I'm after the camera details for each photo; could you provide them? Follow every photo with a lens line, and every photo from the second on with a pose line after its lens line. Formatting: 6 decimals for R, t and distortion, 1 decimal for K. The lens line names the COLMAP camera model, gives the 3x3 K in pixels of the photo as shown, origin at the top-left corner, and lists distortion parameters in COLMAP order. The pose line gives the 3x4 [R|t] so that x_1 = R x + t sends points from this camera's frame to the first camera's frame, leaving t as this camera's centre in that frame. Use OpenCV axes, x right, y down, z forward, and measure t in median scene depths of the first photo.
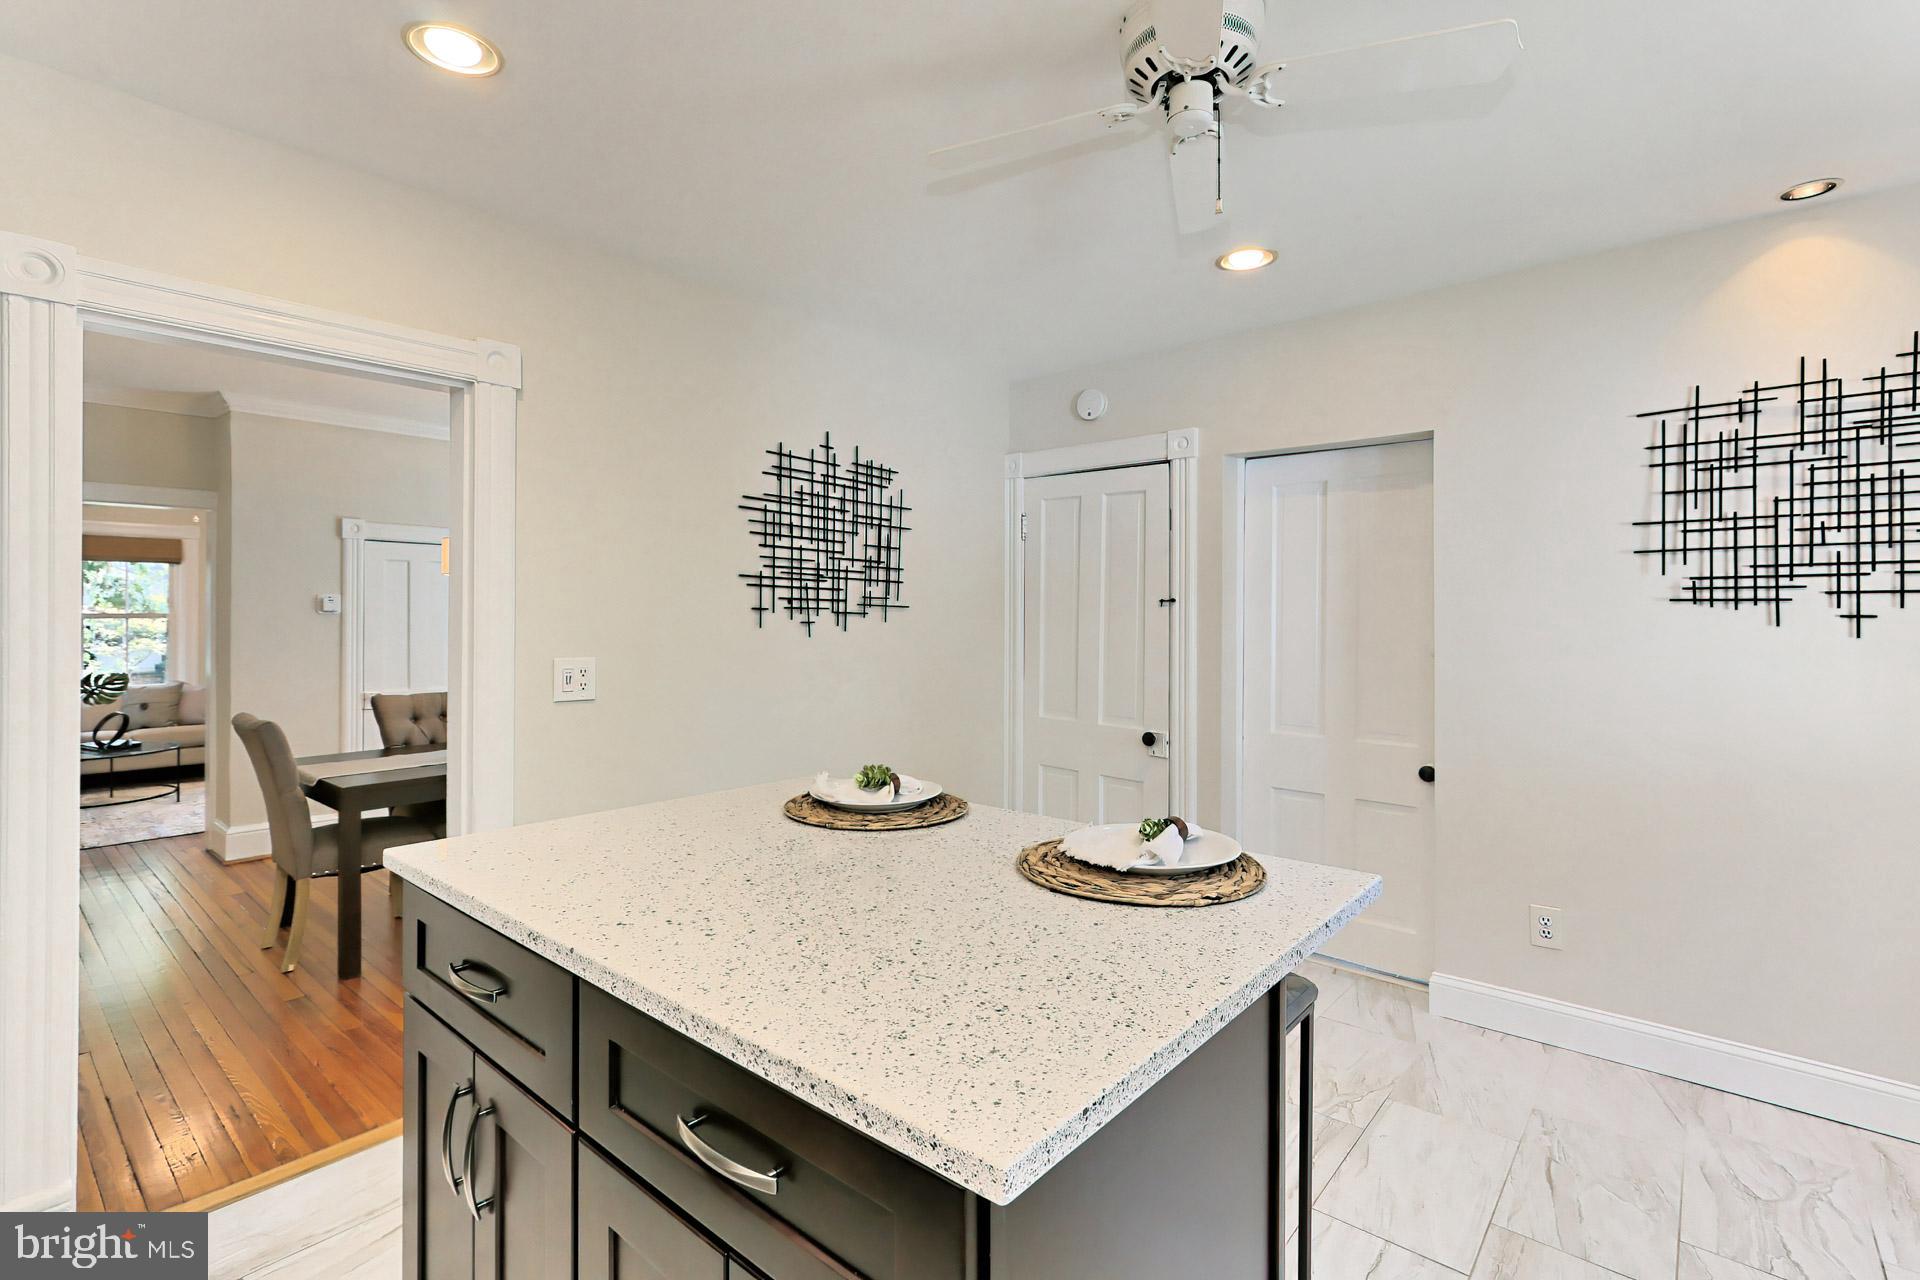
lens RADIAL K [[879.3, 0, 940.7], [0, 879.3, 630.7], [0, 0, 1]] dist [0.008425, -0.000819]
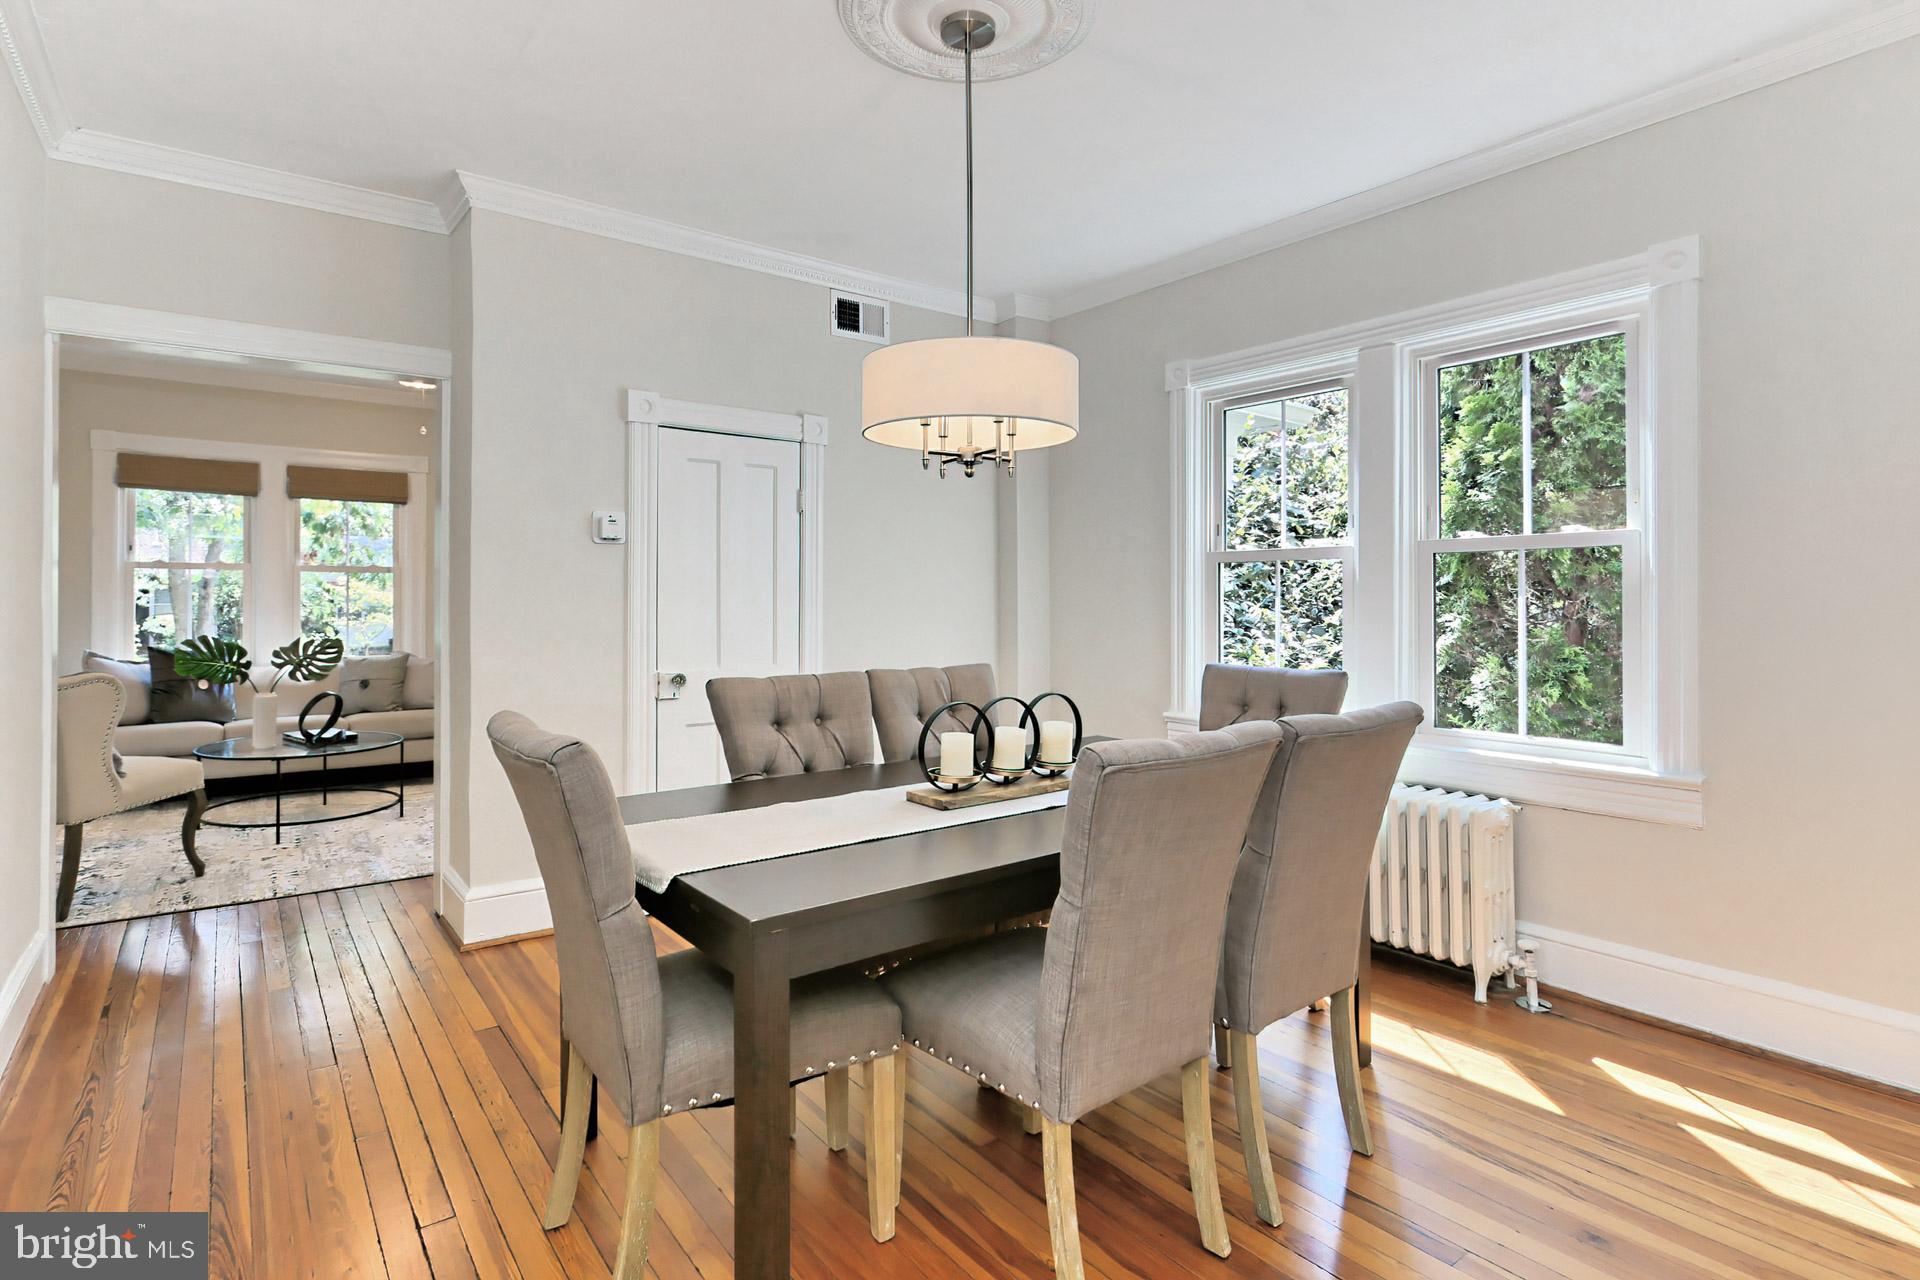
lens RADIAL K [[953.4, 0, 967.1], [0, 953.4, 636.7], [0, 0, 1]] dist [-0.003363, 0.002958]
pose [[0.983236, 0.015265, -0.181695, -0.267246], [-0.011568, 0.999704, 0.021389, 0.023783], [0.181968, -0.018928, 0.983122, 0.320634]]
